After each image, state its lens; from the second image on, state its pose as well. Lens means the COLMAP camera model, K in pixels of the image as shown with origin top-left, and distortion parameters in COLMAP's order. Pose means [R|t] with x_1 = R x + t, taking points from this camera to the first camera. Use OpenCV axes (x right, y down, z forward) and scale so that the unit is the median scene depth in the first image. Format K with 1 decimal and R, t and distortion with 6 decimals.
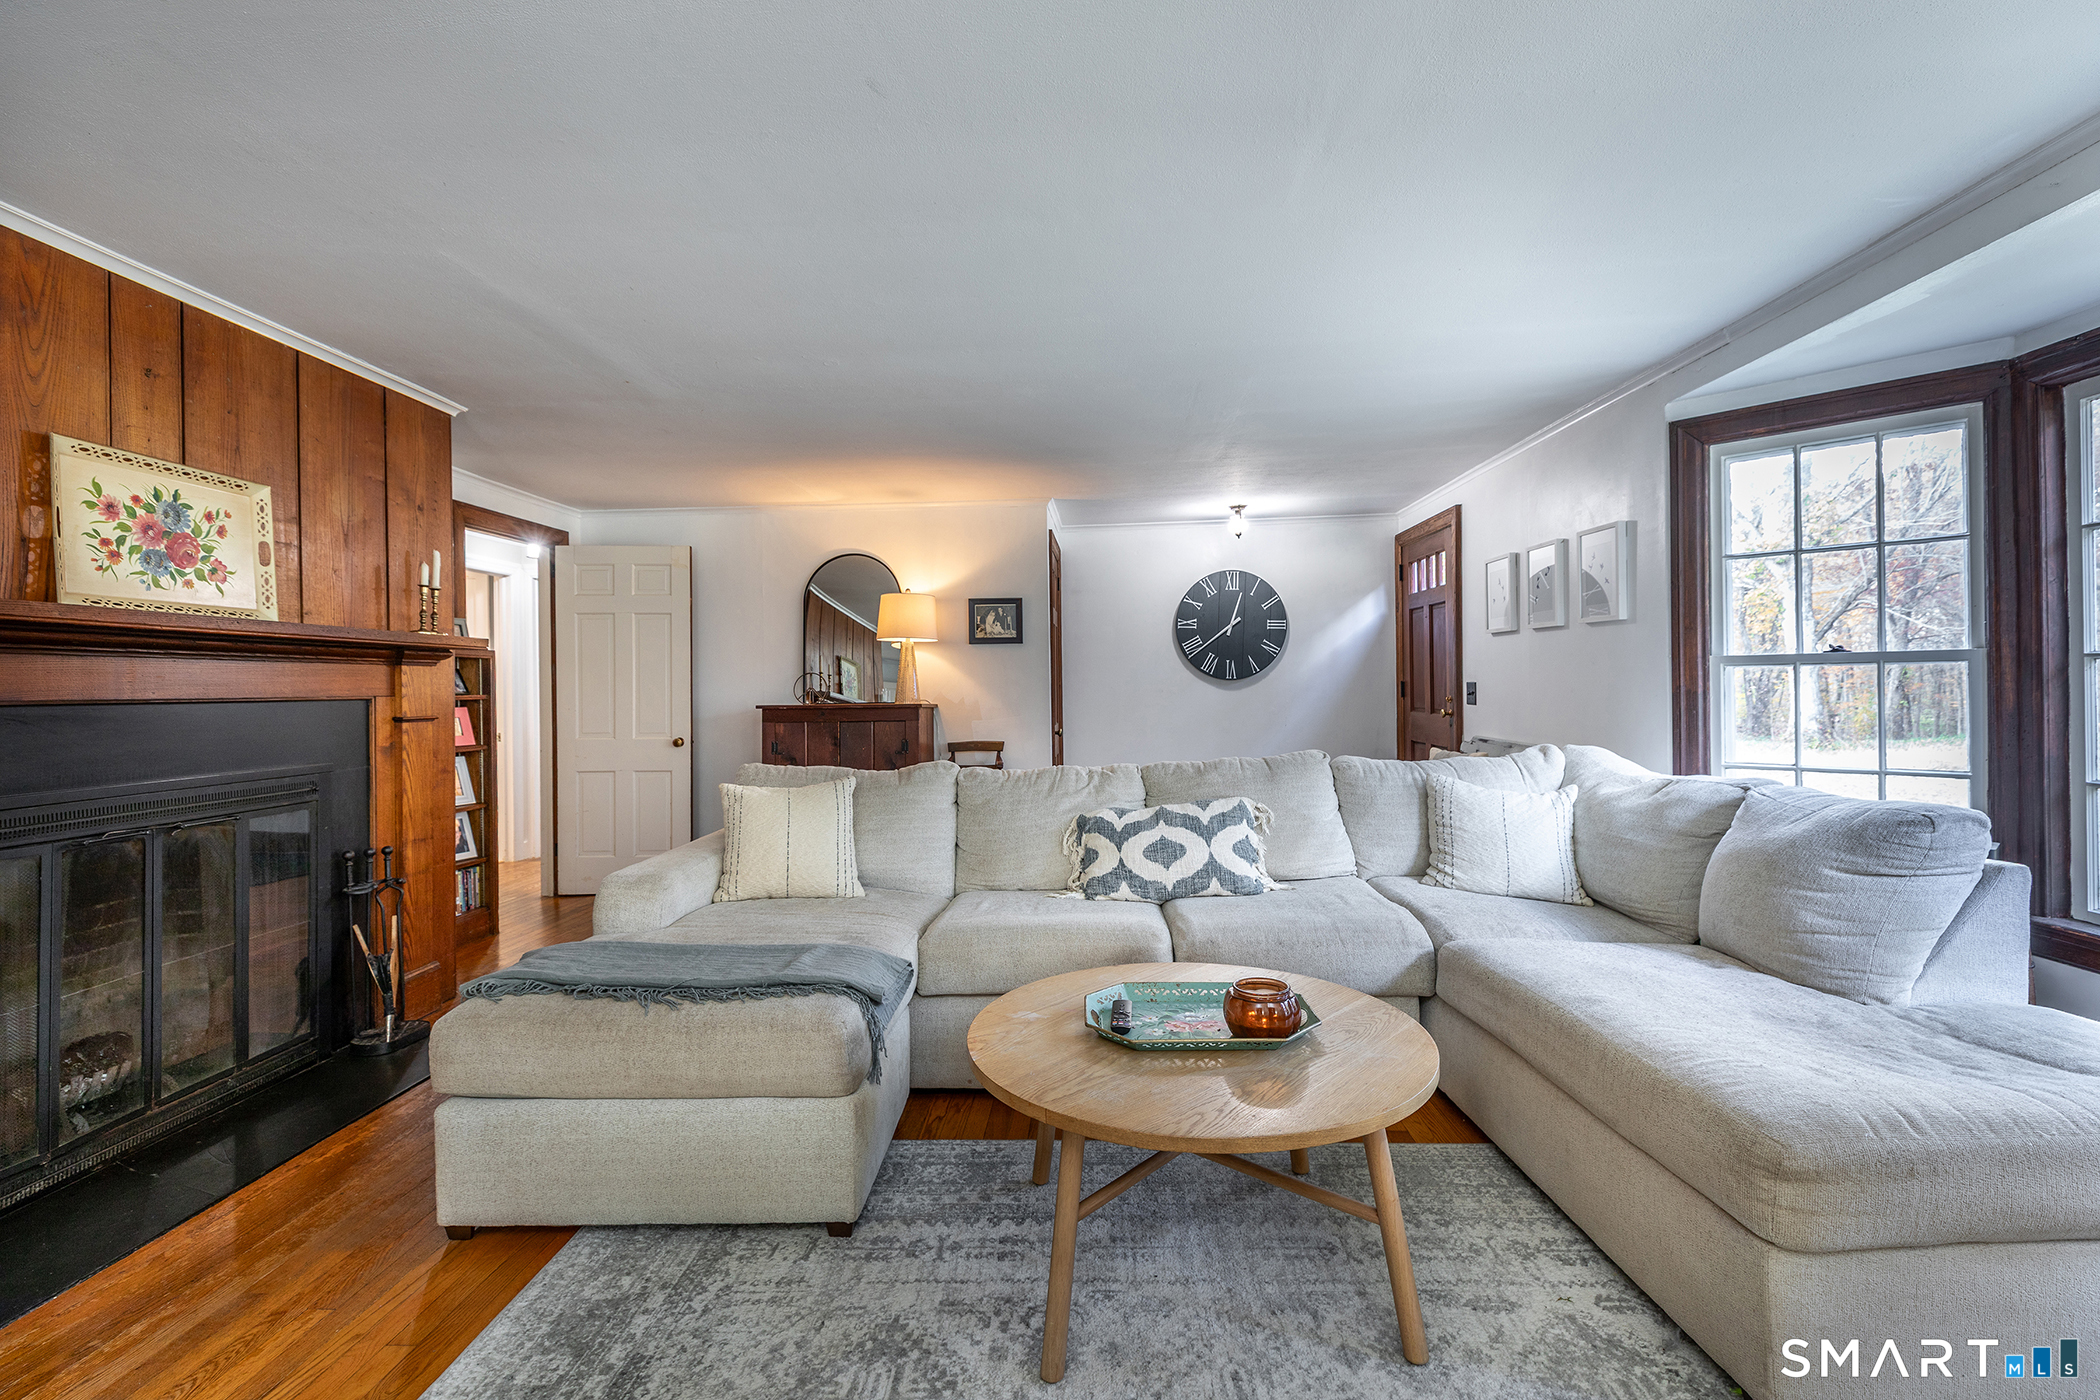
lens RADIAL K [[930.4, 0, 1057.4], [0, 930.4, 693.8], [0, 0, 1]] dist [0.020870, -0.009391]
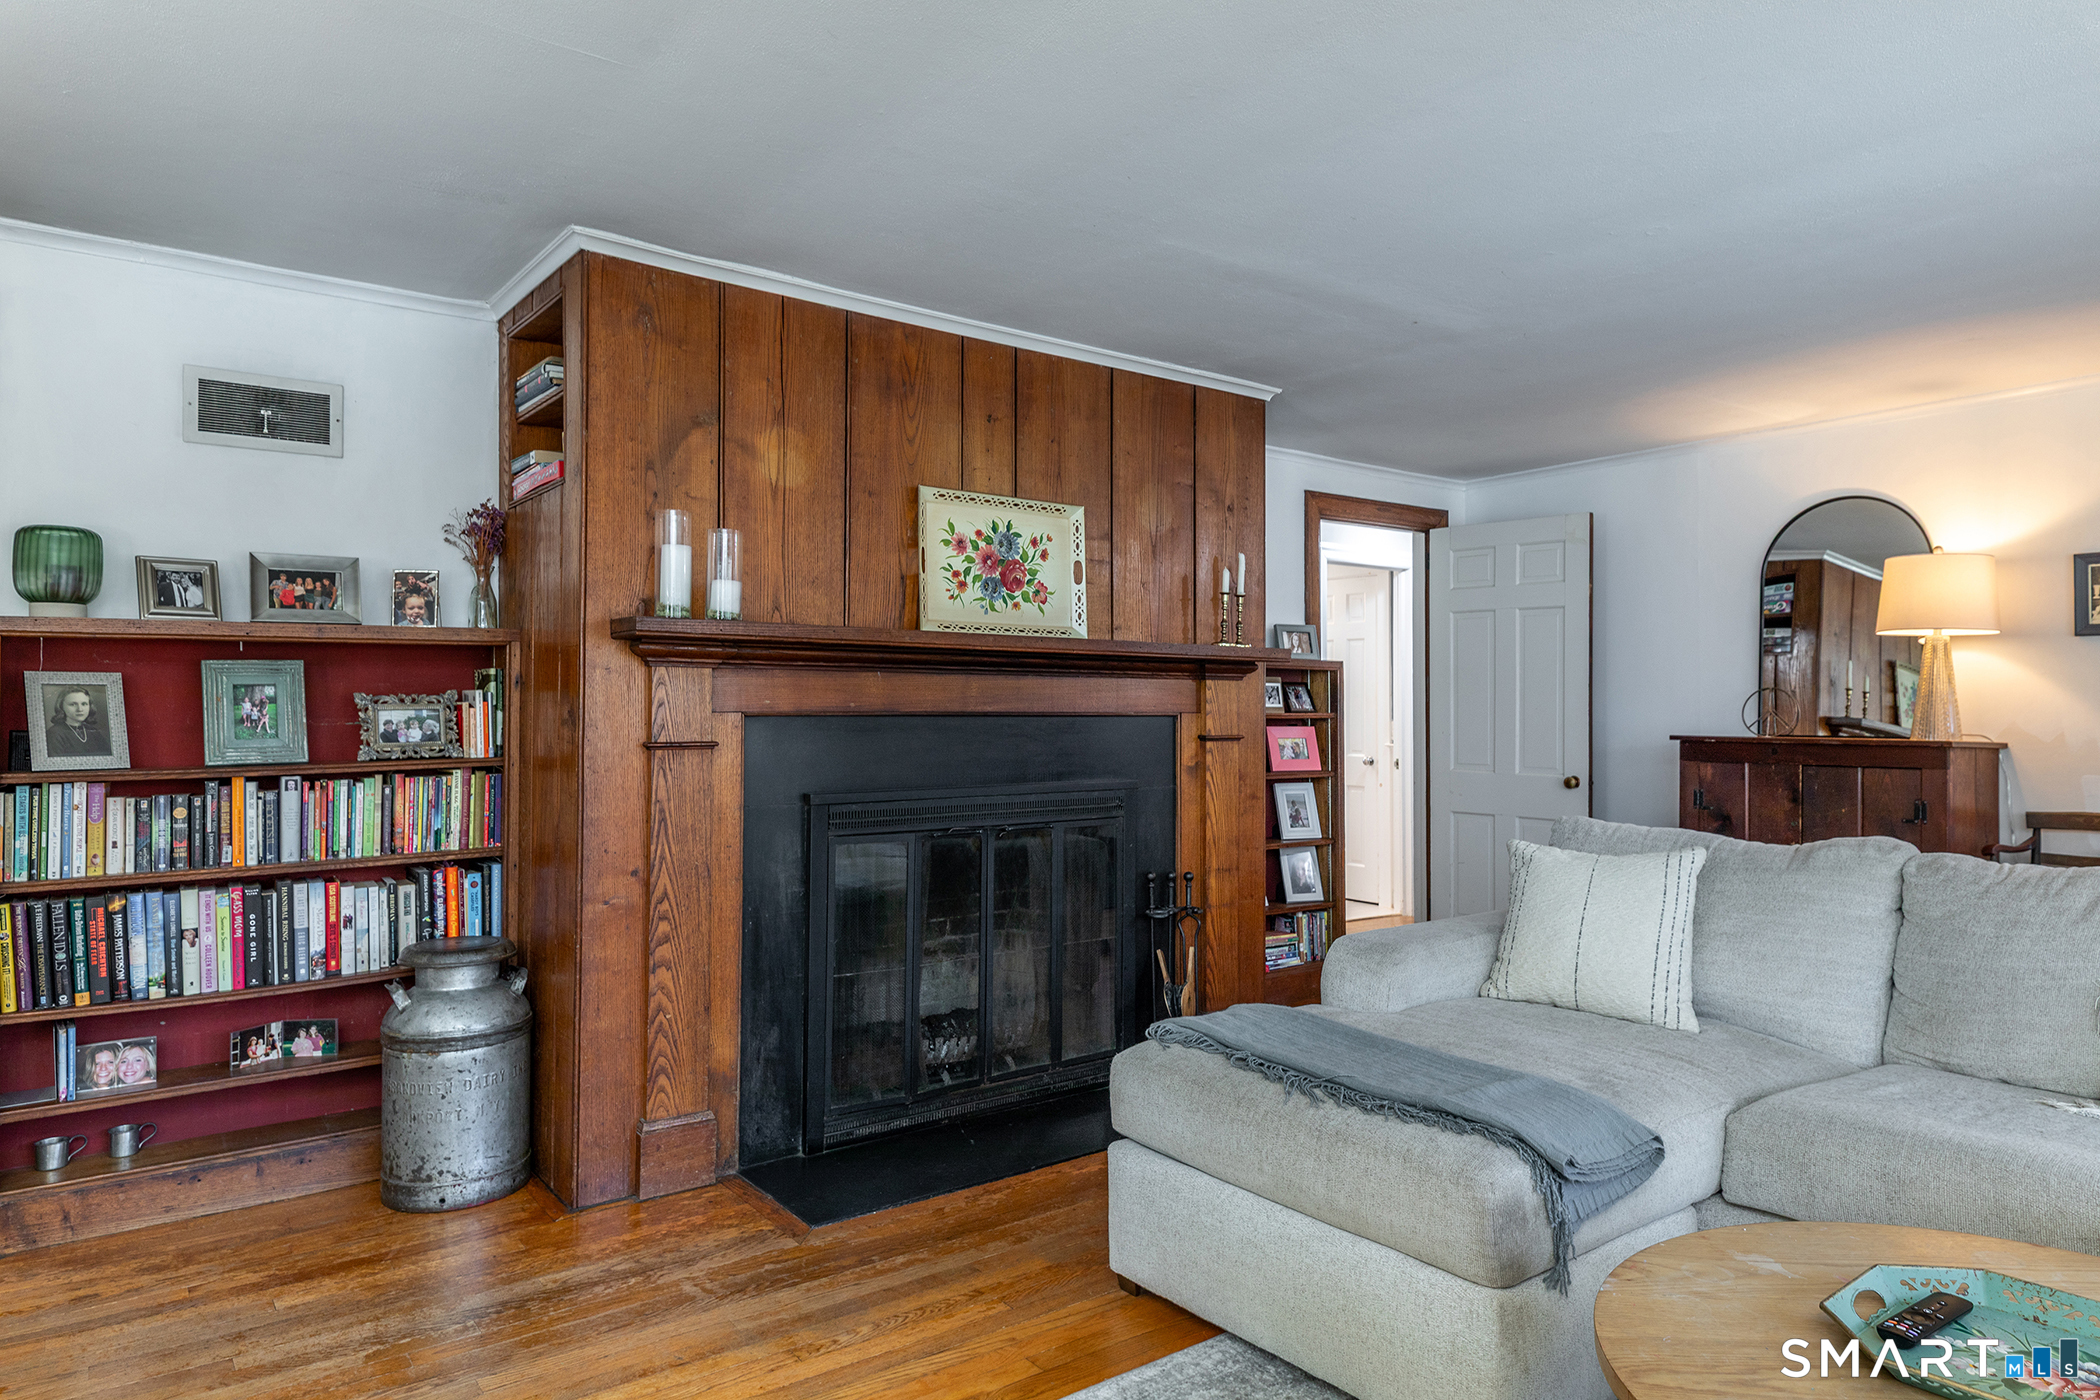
lens RADIAL K [[1286.0, 0, 1050.0], [0, 1286.0, 700.0], [0, 0, 1]] dist [0.037498, -0.033076]
pose [[0.640213, 0.010077, -0.768131, 0.208242], [-0.018273, 0.999831, -0.002113, -0.005391], [0.767980, 0.015389, 0.640289, 0.070266]]
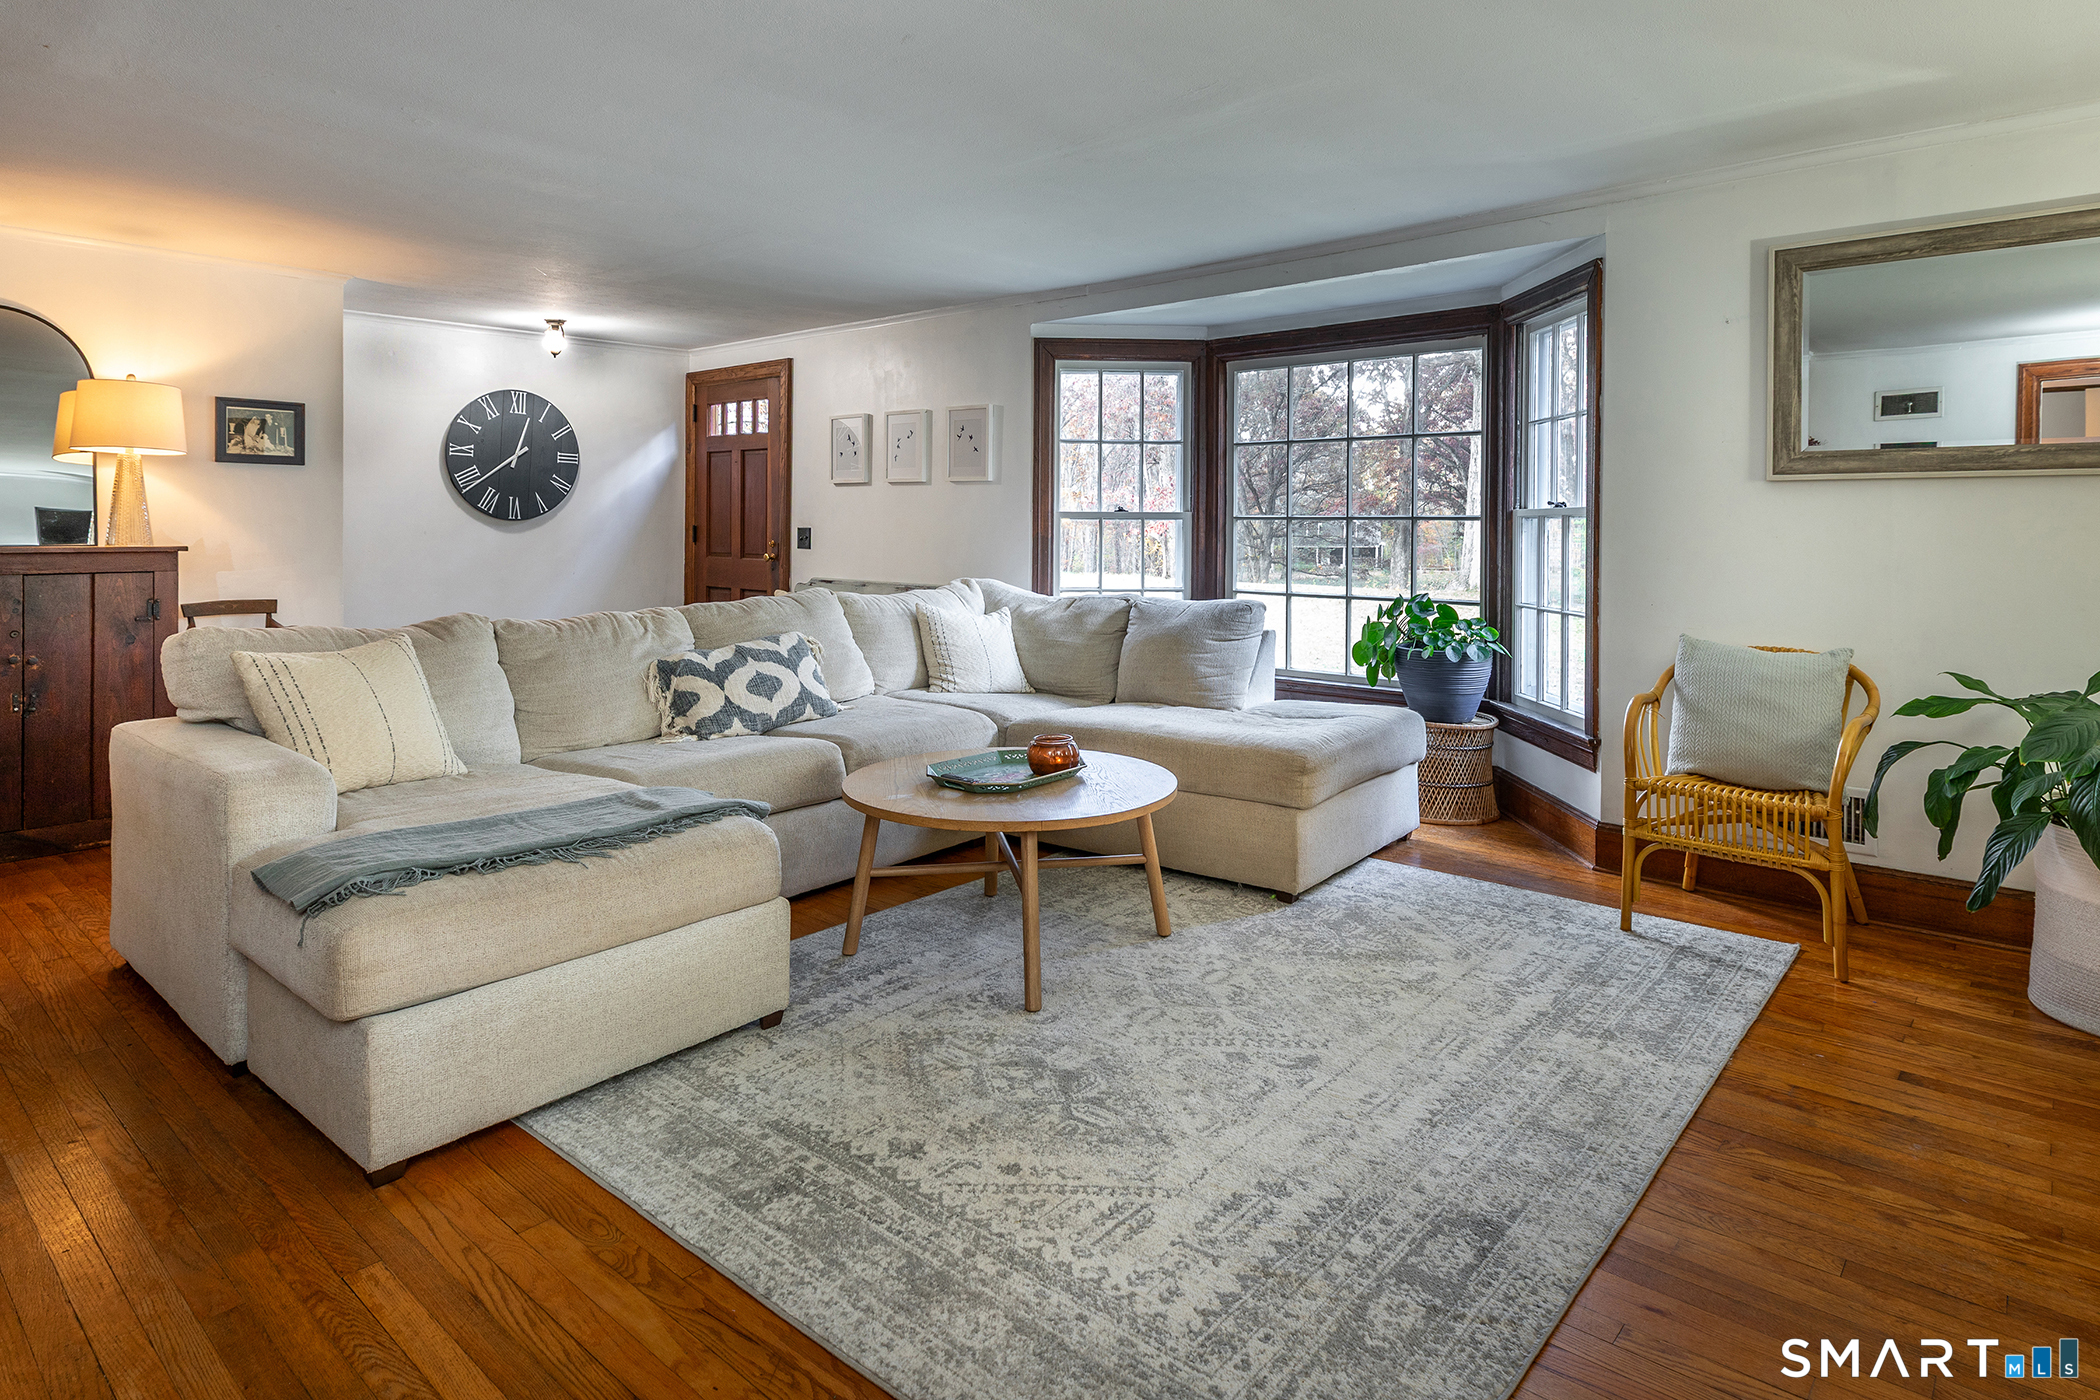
lens RADIAL K [[1154.6, 0, 1047.2], [0, 1154.6, 544.5], [0, 0, 1]] dist [0.002968, 0.000000]
pose [[0.622422, 0.003868, 0.782673, -0.733361], [-0.005463, 0.999985, -0.000598, 0.010828], [-0.782663, -0.003904, 0.622433, -0.058673]]
